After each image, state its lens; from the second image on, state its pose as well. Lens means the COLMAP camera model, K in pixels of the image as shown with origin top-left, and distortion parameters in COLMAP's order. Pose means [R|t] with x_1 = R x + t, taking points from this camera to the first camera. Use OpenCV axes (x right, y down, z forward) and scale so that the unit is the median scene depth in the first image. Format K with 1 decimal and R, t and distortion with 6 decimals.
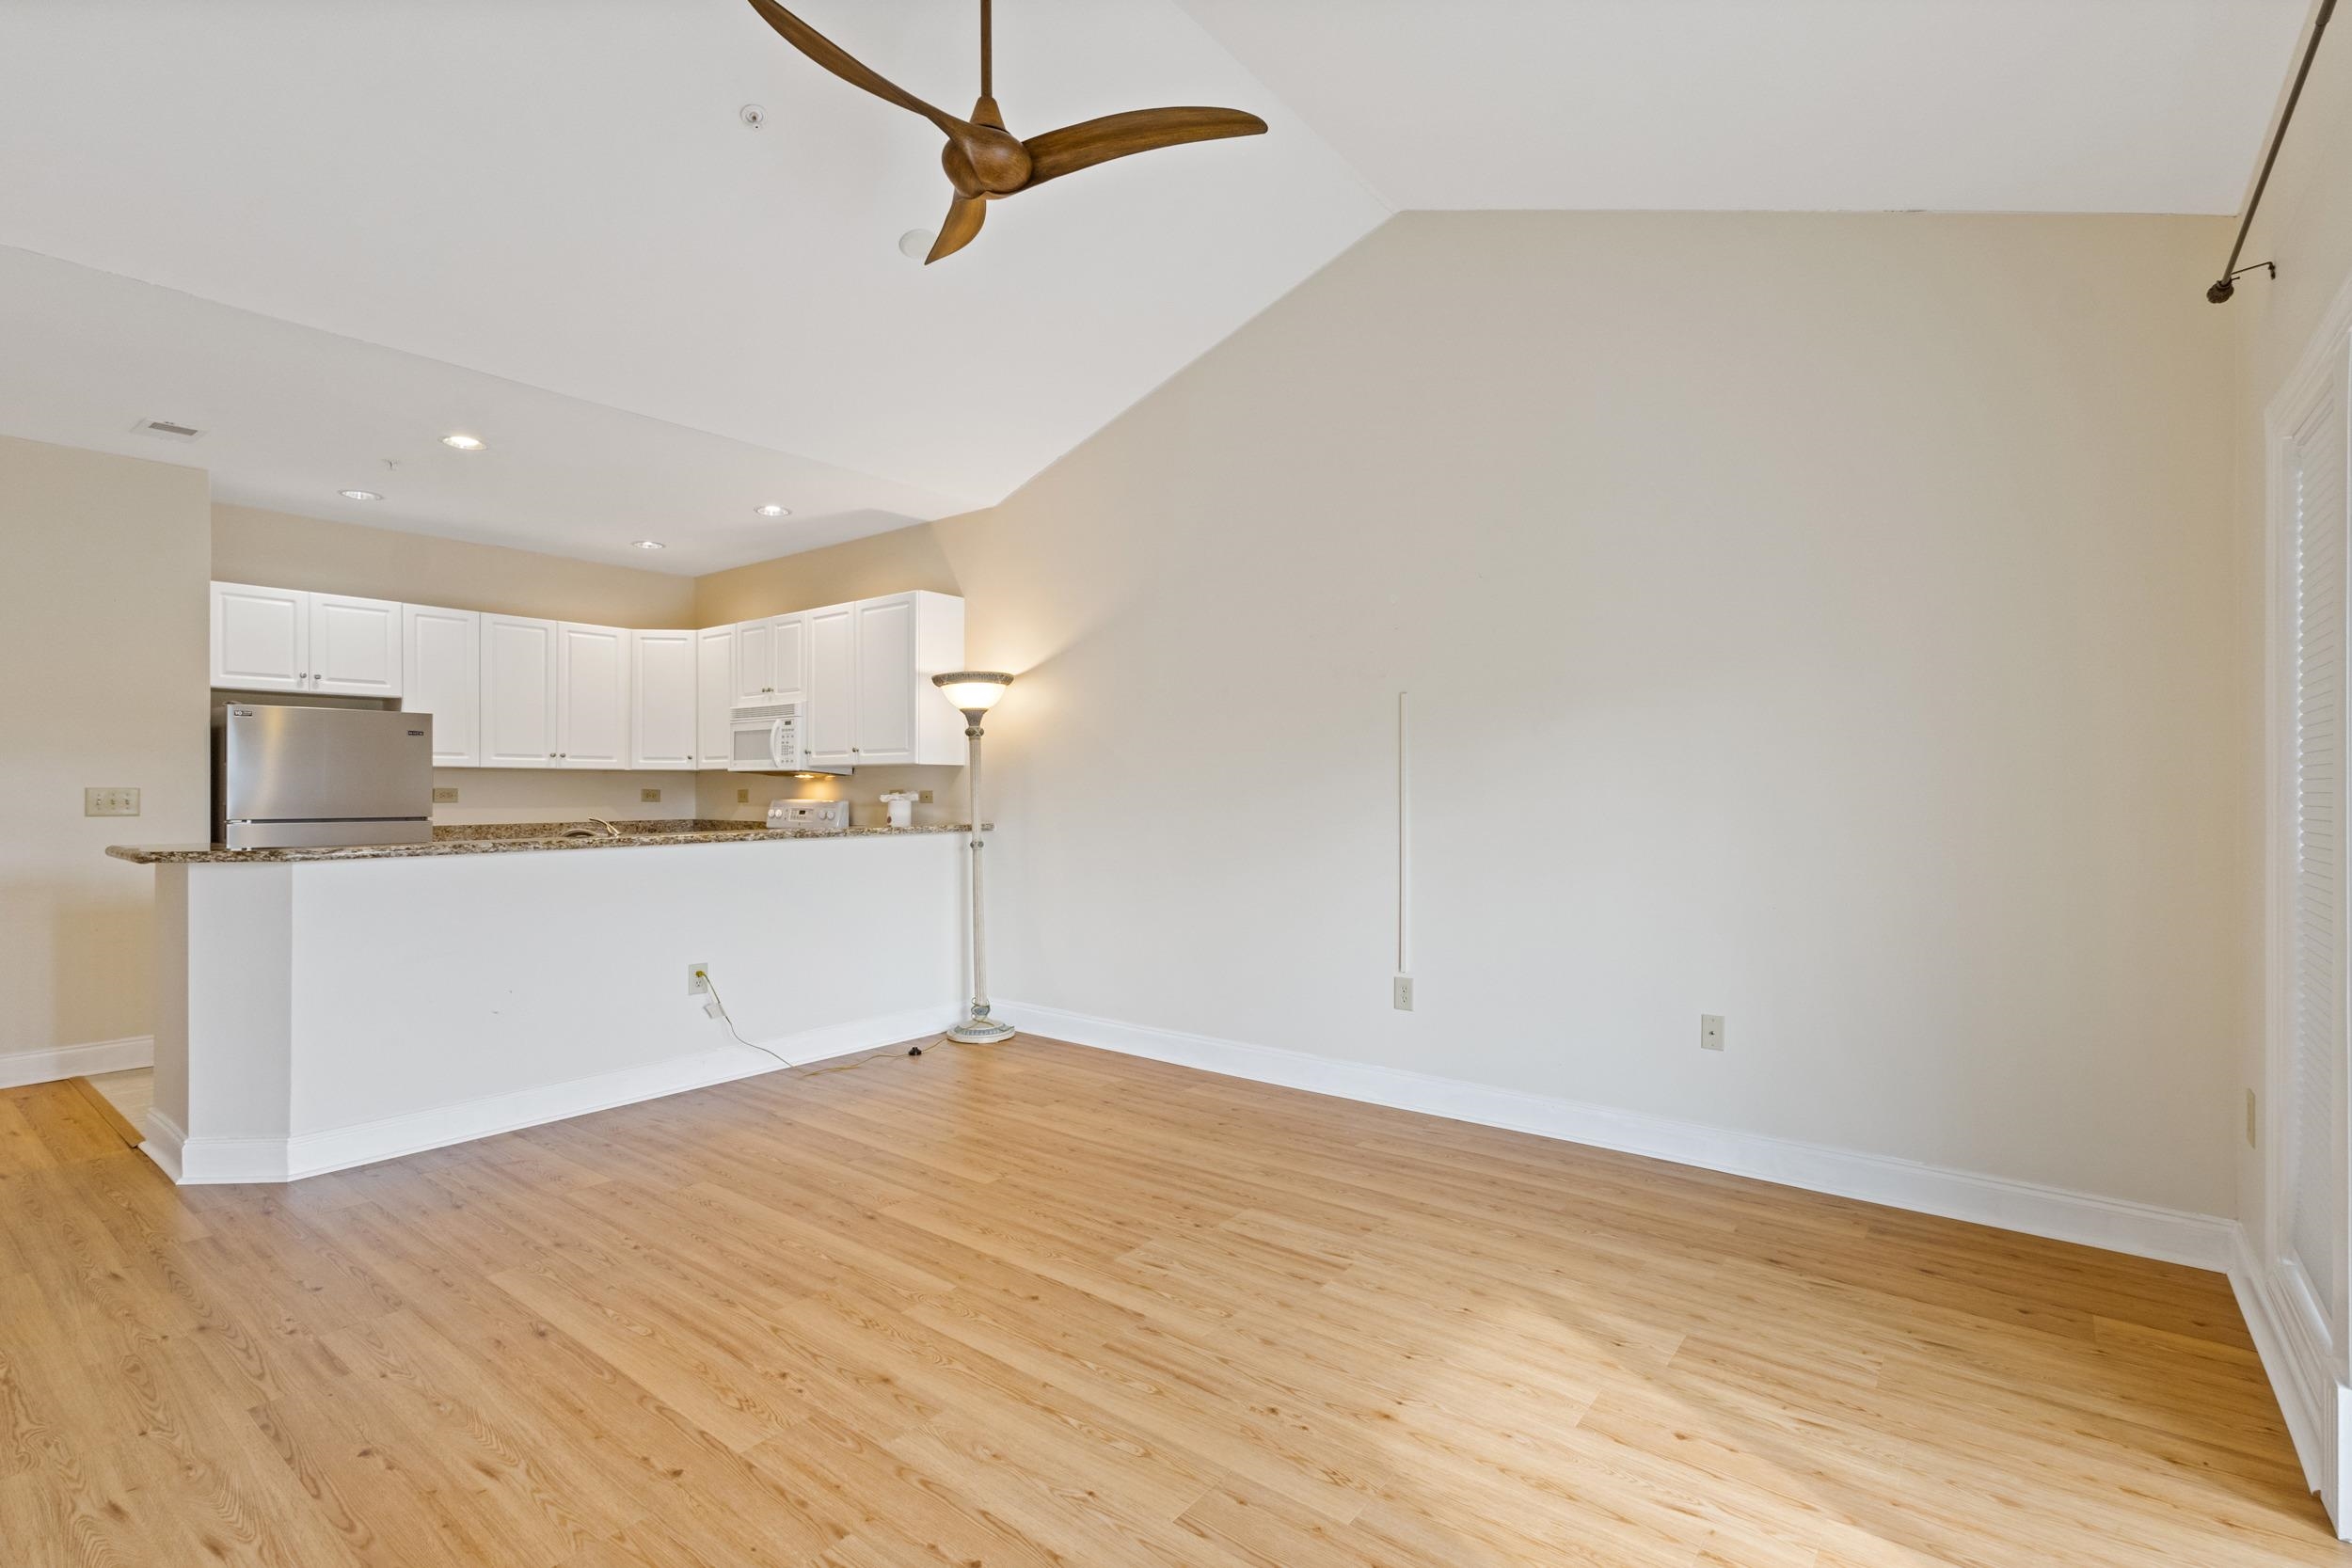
lens RADIAL K [[1089.3, 0, 1178.5], [0, 1089.3, 787.2], [0, 0, 1]] dist [0.000496, 0.000714]
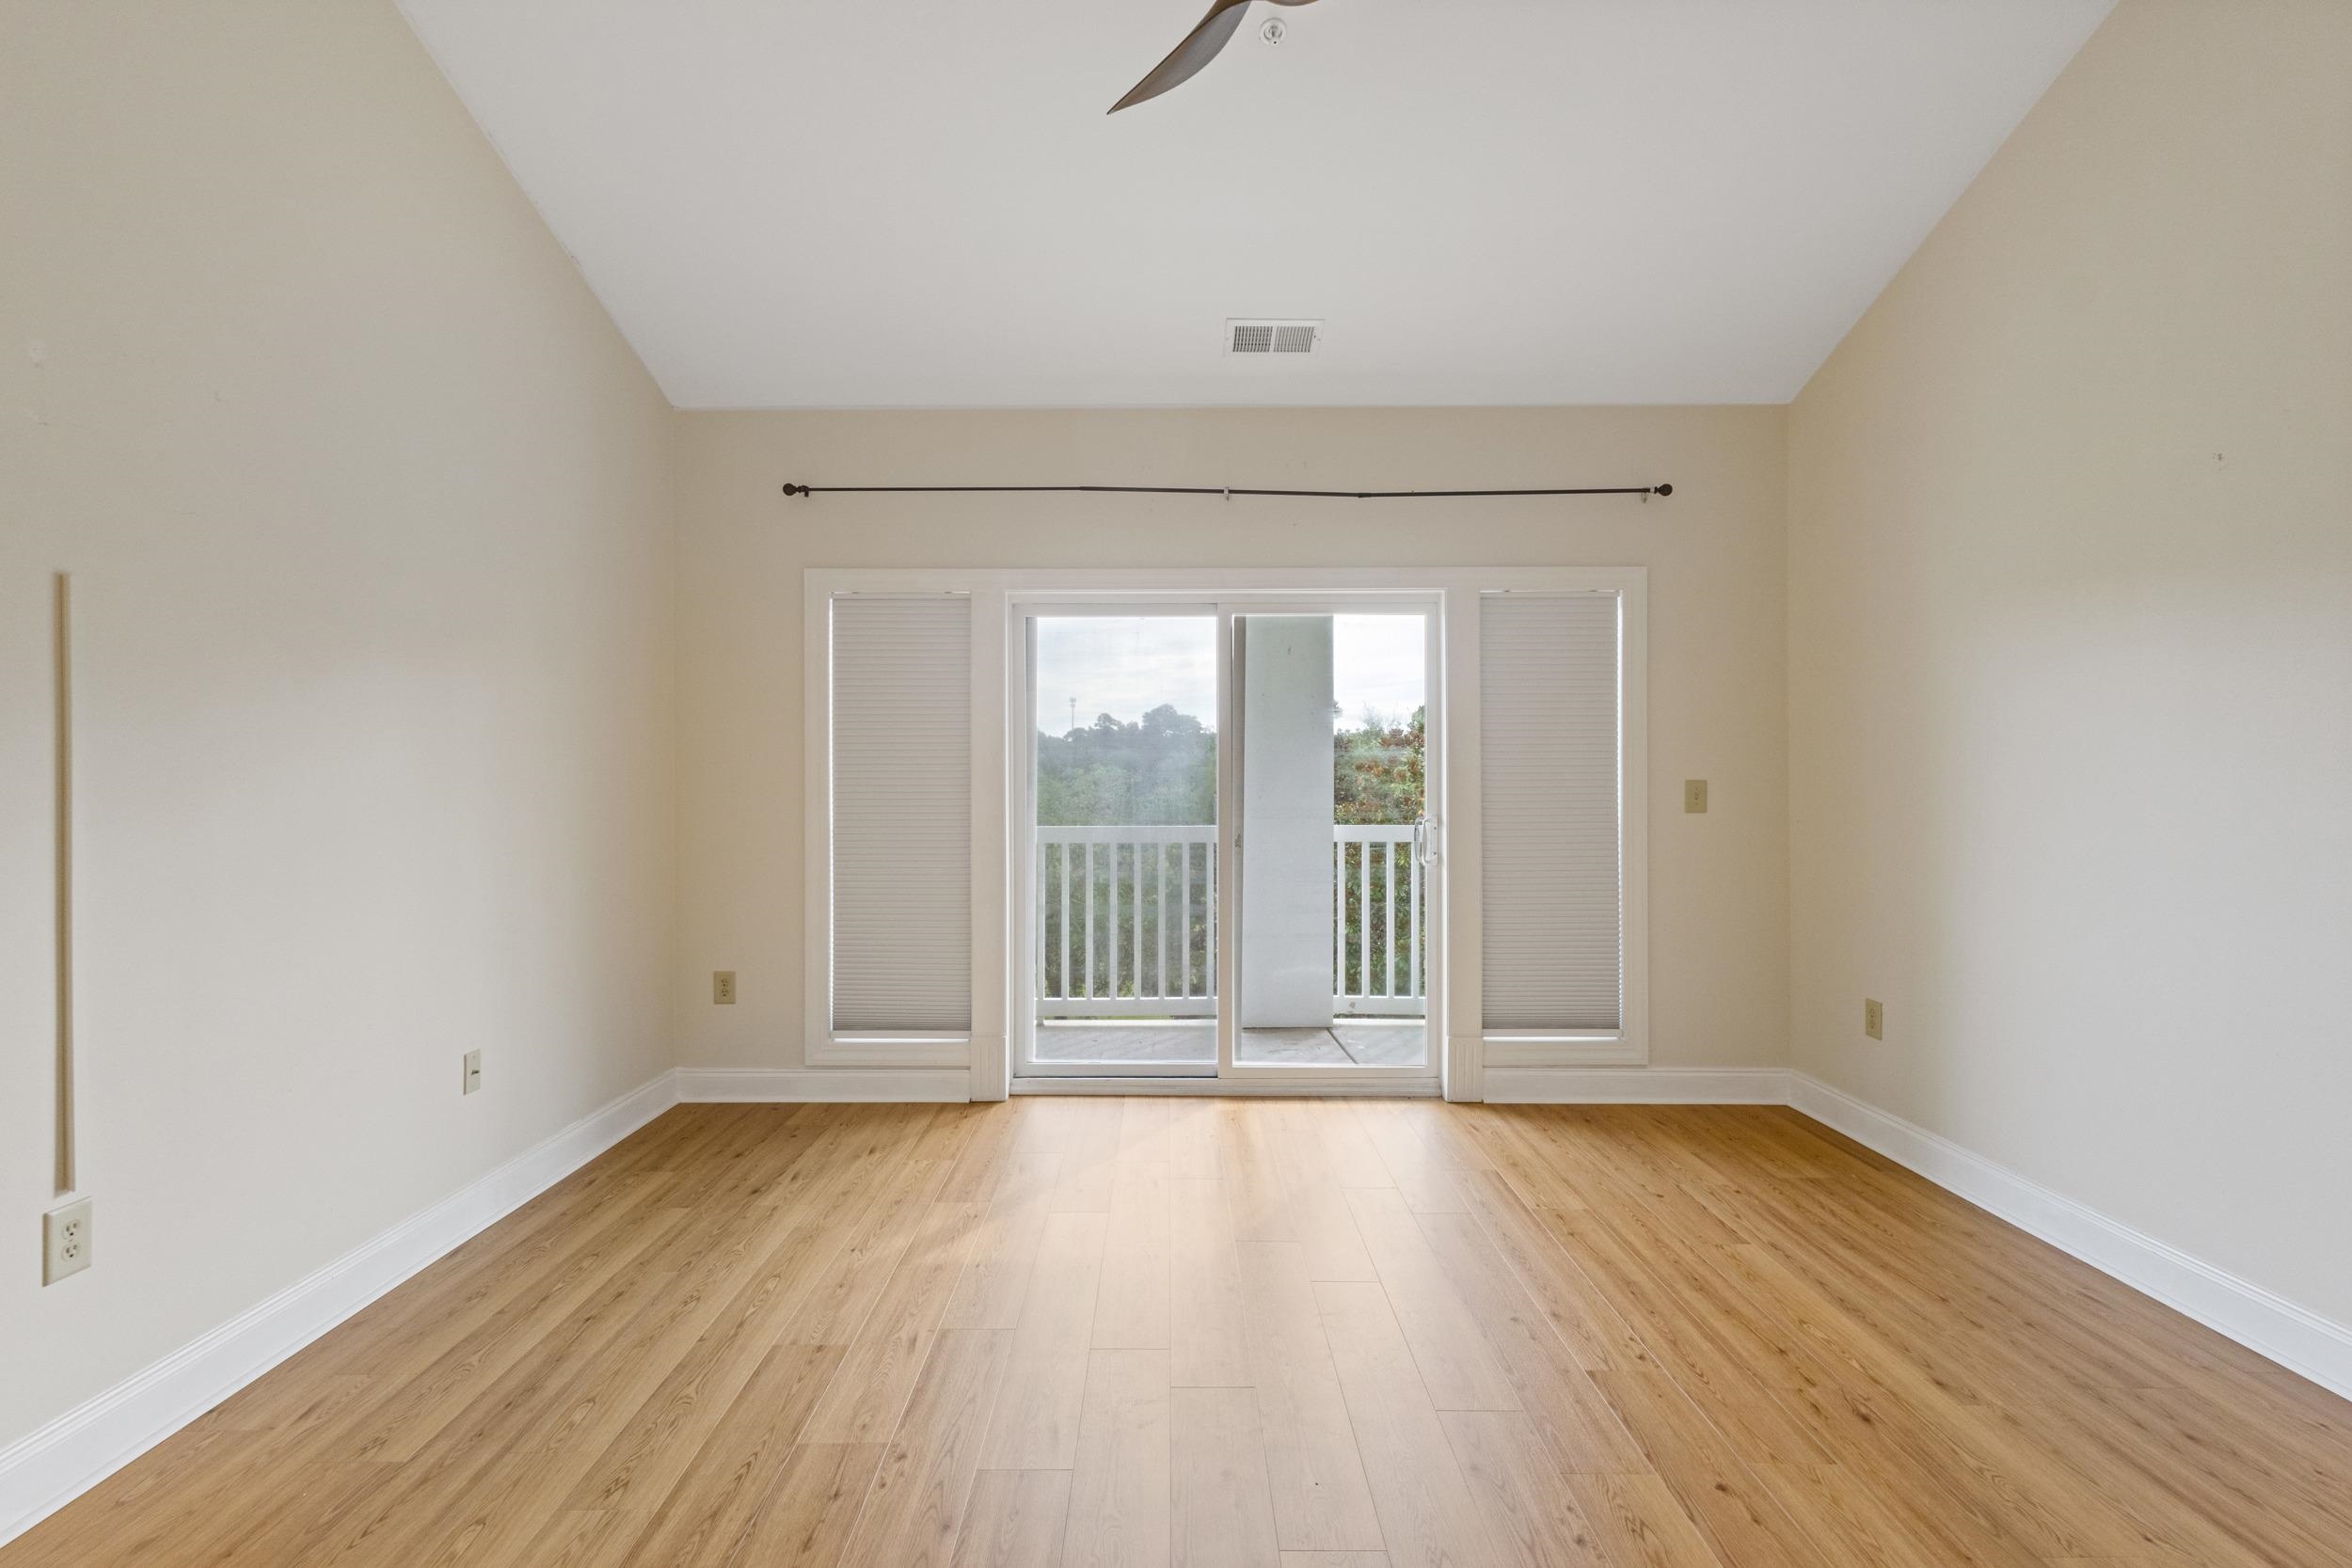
lens RADIAL K [[1094.3, 0, 1165.7], [0, 1094.3, 778.9], [0, 0, 1]] dist [0.001691, 0.001918]
pose [[-0.611744, 0.000431, 0.791055, -0.397075], [-0.002284, 0.999995, -0.002311, -0.000755], [-0.791052, -0.003220, -0.611740, 0.850162]]
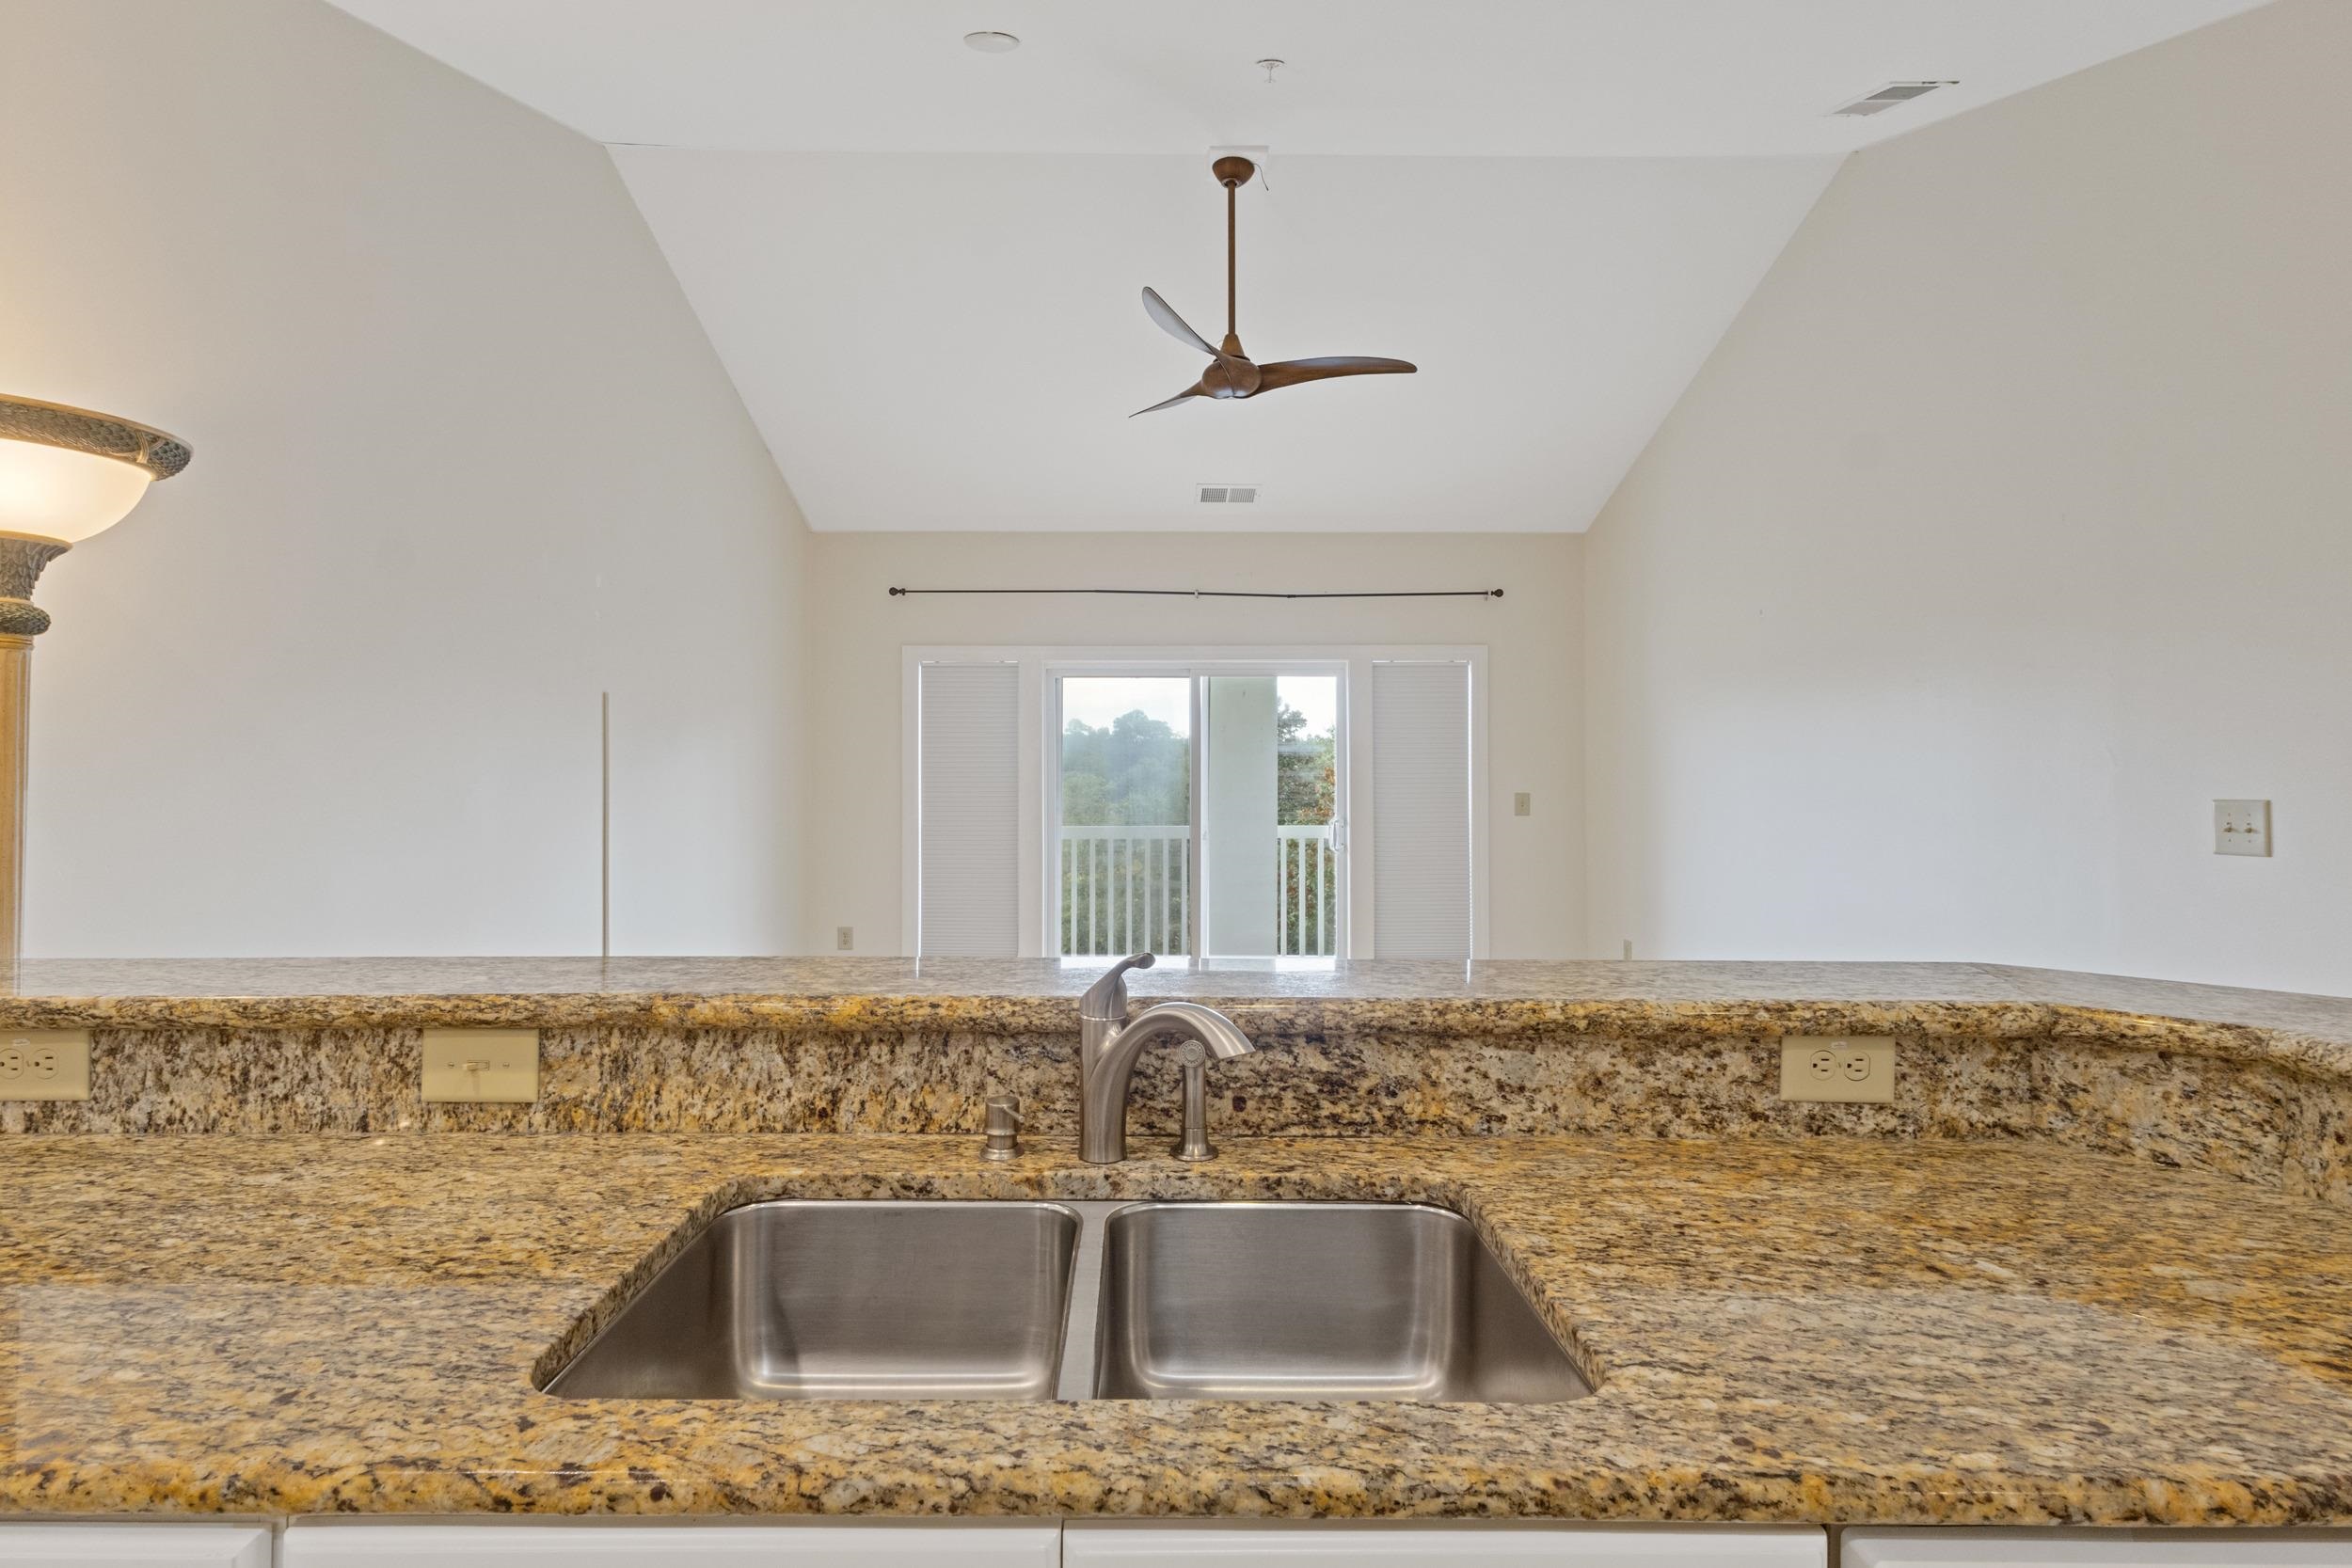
lens RADIAL K [[1101.2, 0, 1145.2], [0, 1101.2, 778.3], [0, 0, 1]] dist [-0.001242, 0.000080]
pose [[-0.617843, 0.005542, 0.786282, -0.709509], [-0.001929, 0.999961, -0.008564, -0.008318], [-0.786299, -0.006808, -0.617809, 1.118863]]
